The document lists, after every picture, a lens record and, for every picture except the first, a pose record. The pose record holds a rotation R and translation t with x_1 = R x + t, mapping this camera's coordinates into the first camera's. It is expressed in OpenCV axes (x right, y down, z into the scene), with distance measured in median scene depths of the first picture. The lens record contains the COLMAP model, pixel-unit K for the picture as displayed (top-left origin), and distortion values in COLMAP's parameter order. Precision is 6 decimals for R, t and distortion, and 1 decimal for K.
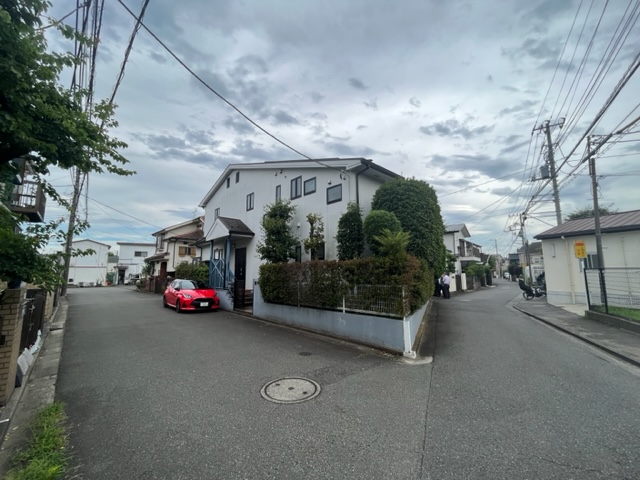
lens RADIAL K [[260.8, 0, 322.2], [0, 260.8, 242.6], [0, 0, 1]] dist [-0.002447, -0.000242]
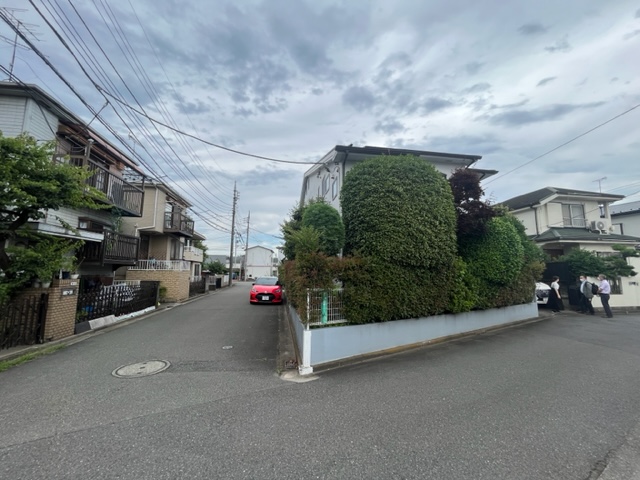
lens RADIAL K [[260.8, 0, 319.5], [0, 260.8, 239.0], [0, 0, 1]] dist [-0.002447, -0.000242]
pose [[0.826203, -0.058337, -0.560344, 0.120929], [0.052844, 0.998264, -0.026013, 0.003528], [0.560889, -0.008118, 0.827851, 0.044037]]
